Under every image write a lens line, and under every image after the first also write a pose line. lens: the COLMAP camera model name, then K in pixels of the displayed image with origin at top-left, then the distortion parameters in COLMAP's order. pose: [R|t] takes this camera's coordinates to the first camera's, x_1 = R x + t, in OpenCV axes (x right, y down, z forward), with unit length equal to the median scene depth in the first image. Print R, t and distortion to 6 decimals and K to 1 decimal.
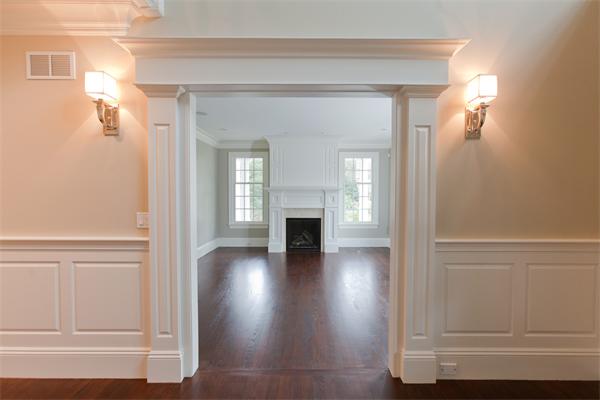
lens RADIAL K [[269.4, 0, 300.7], [0, 269.4, 203.4], [0, 0, 1]] dist [-0.000856, -0.000091]
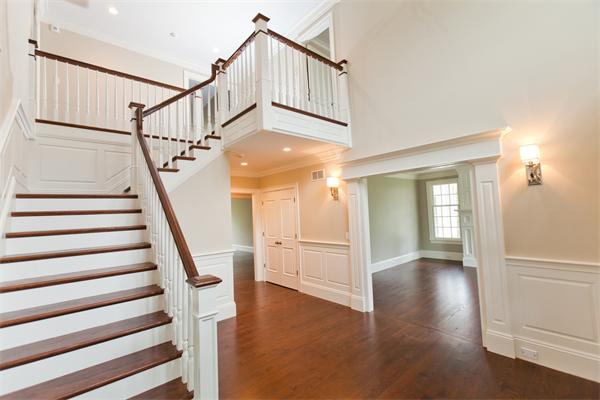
lens RADIAL K [[269.4, 0, 300.7], [0, 269.4, 203.4], [0, 0, 1]] dist [-0.000856, -0.000091]
pose [[0.656966, -0.054686, -0.751934, 0.882915], [0.018869, 0.998246, -0.056114, -0.092521], [0.753684, 0.022677, 0.656846, -0.807290]]
